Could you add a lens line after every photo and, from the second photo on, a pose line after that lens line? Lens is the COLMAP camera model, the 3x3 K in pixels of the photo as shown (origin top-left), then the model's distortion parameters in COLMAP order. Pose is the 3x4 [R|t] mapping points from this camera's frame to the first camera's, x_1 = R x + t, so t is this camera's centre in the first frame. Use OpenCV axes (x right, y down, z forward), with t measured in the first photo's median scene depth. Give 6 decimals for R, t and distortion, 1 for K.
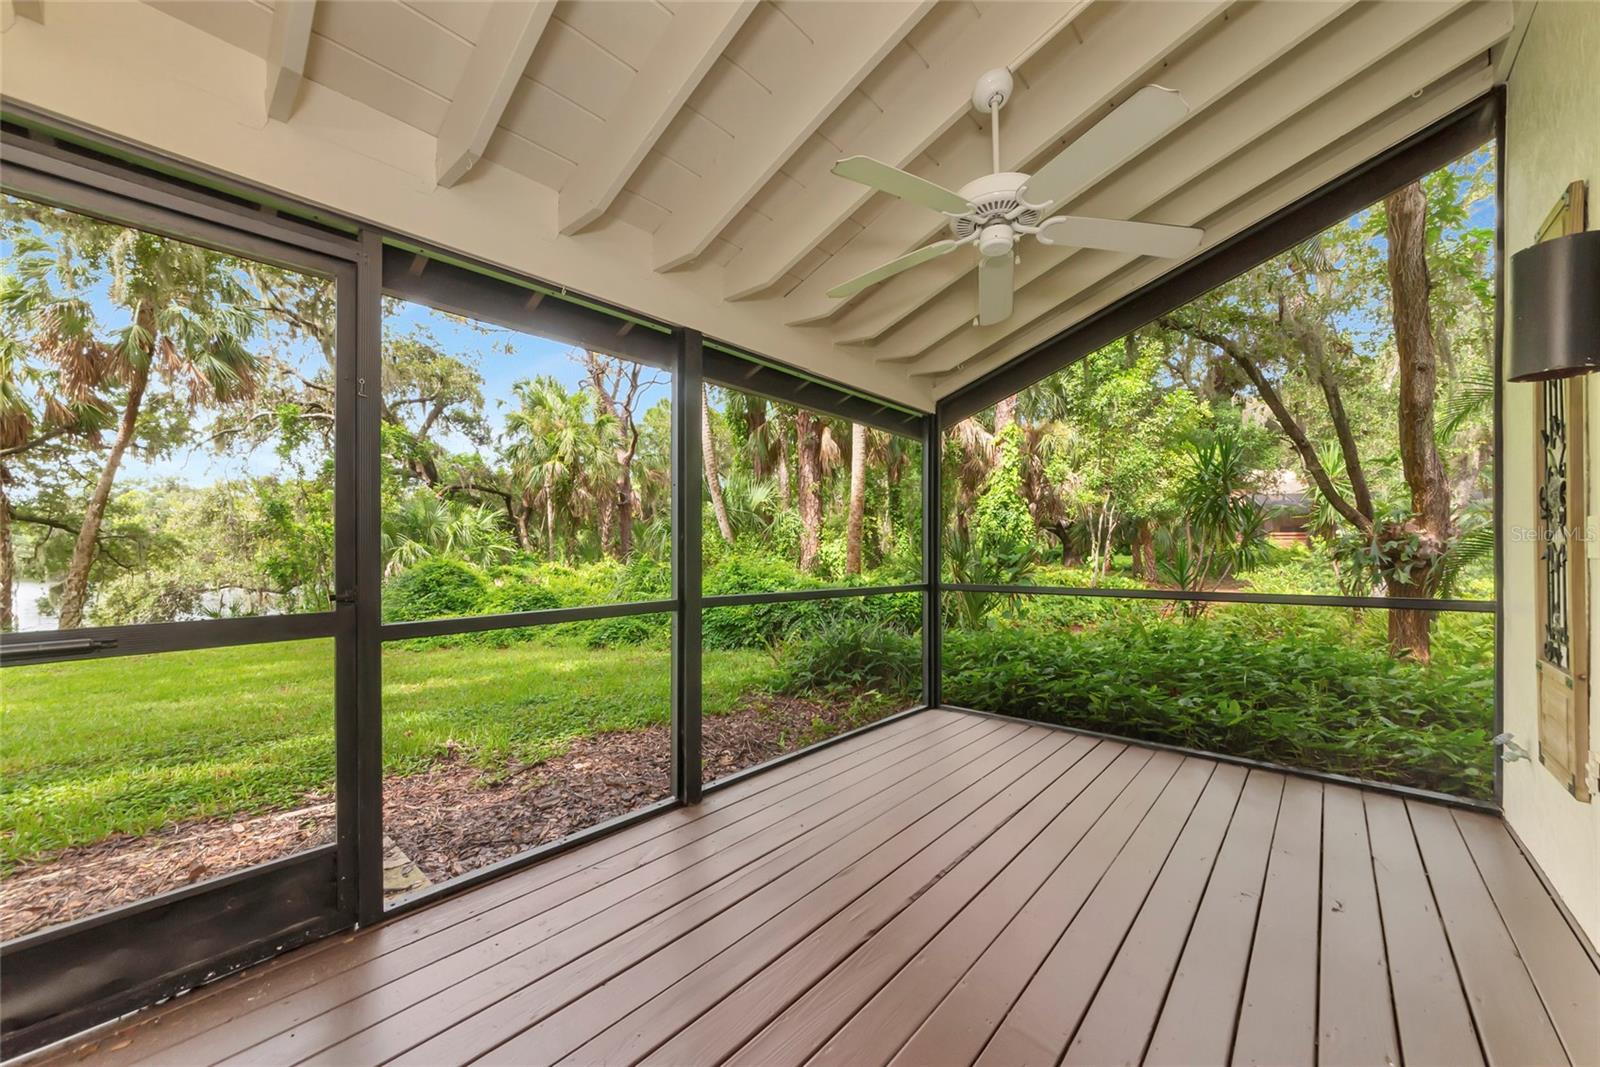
lens RADIAL K [[591.6, 0, 777.9], [0, 591.6, 537.3], [0, 0, 1]] dist [0.000066, -0.000112]
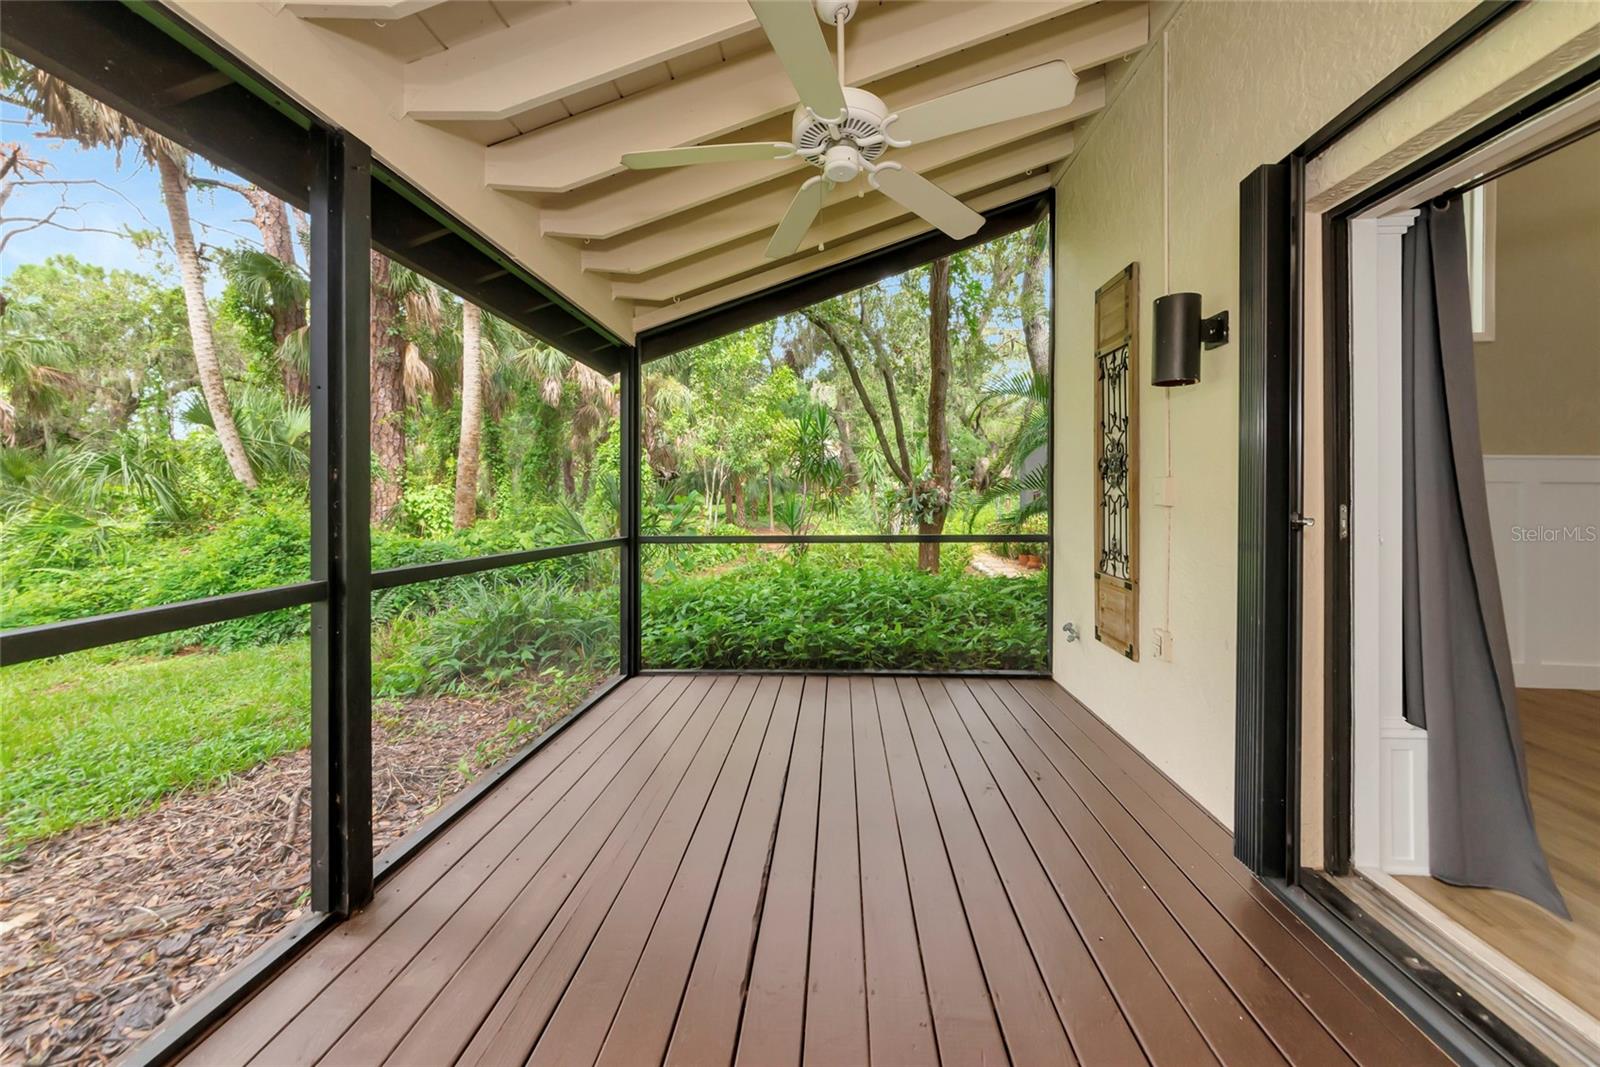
lens RADIAL K [[597.8, 0, 809.9], [0, 597.8, 496.4], [0, 0, 1]] dist [-0.012037, 0.004328]
pose [[0.754561, 0.006057, 0.656202, -0.068922], [-0.016812, 0.999808, 0.010103, 0.002031], [-0.656015, -0.018656, 0.754517, 0.081480]]
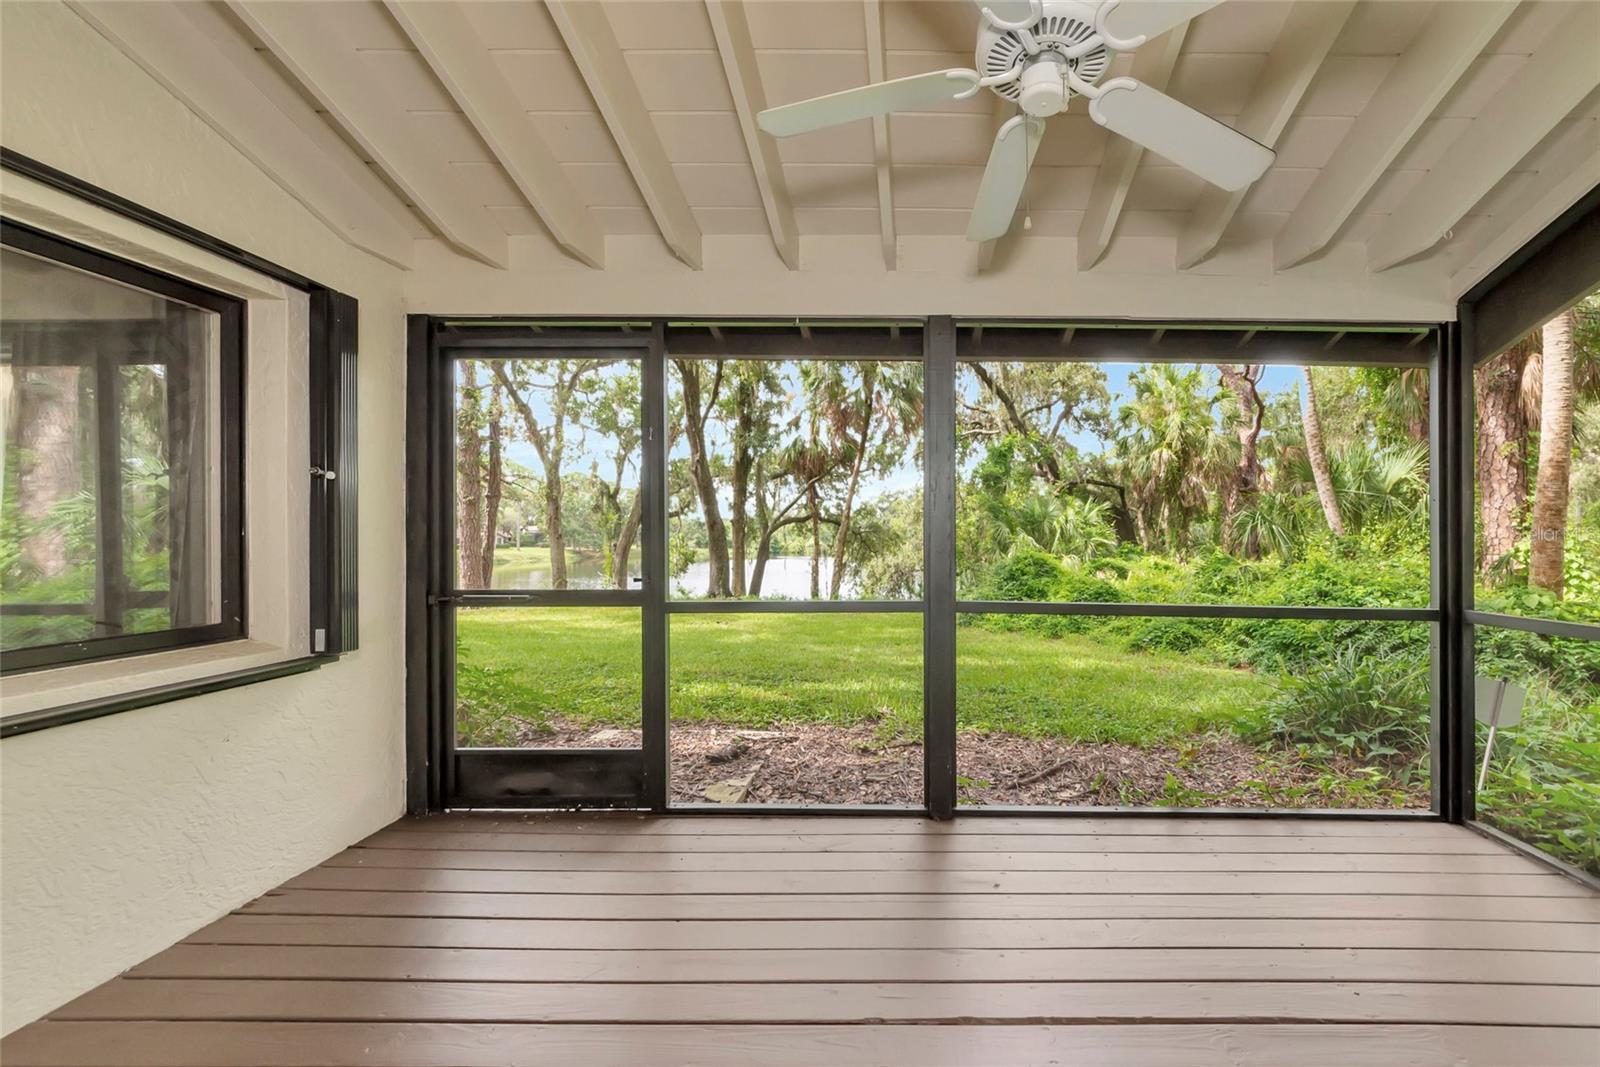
lens RADIAL K [[613.0, 0, 906.3], [0, 613.0, 533.1], [0, 0, 1]] dist [0.000634, -0.000066]
pose [[0.677812, -0.004081, -0.735224, 0.187697], [0.009308, 0.999952, 0.003031, -0.003114], [0.735176, -0.008898, 0.677818, 0.105090]]
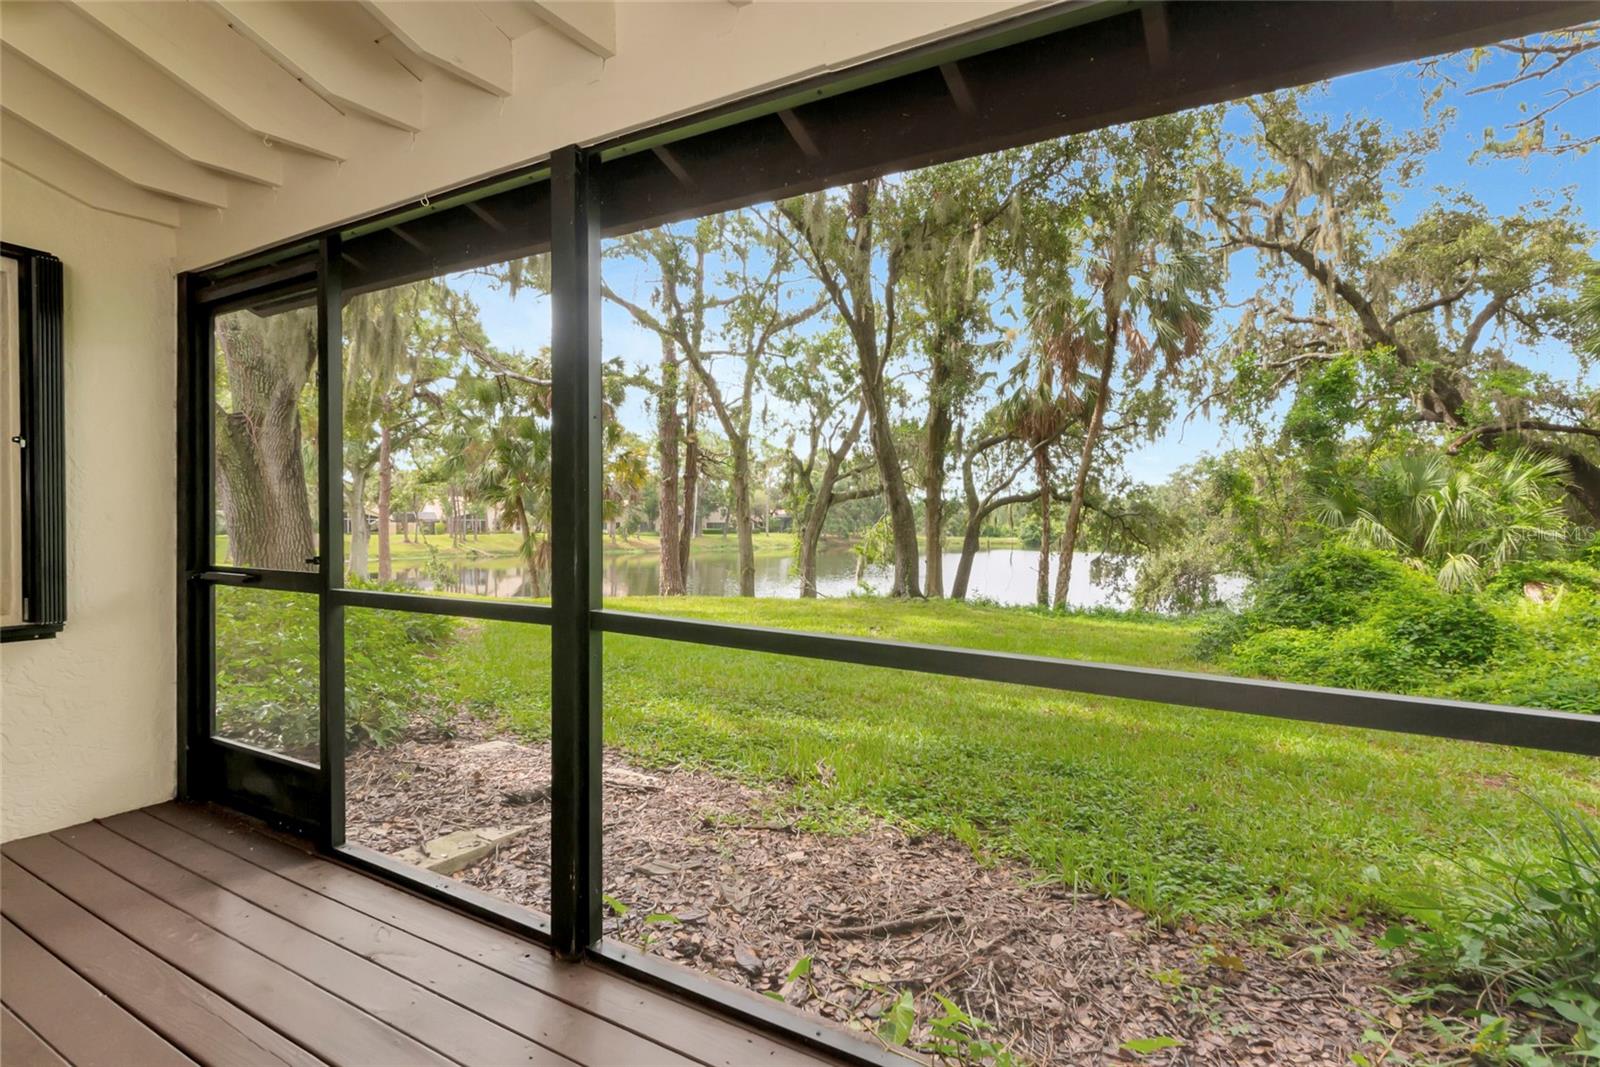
lens RADIAL K [[781.1, 0, 800.0], [0, 781.1, 533.5], [0, 0, 1]] dist [-0.002169, -0.000836]
pose [[0.230404, 0.016536, -0.972954, 0.228064], [0.007068, 0.999801, 0.018666, 0.005713], [0.973069, -0.011177, 0.230242, 0.366831]]
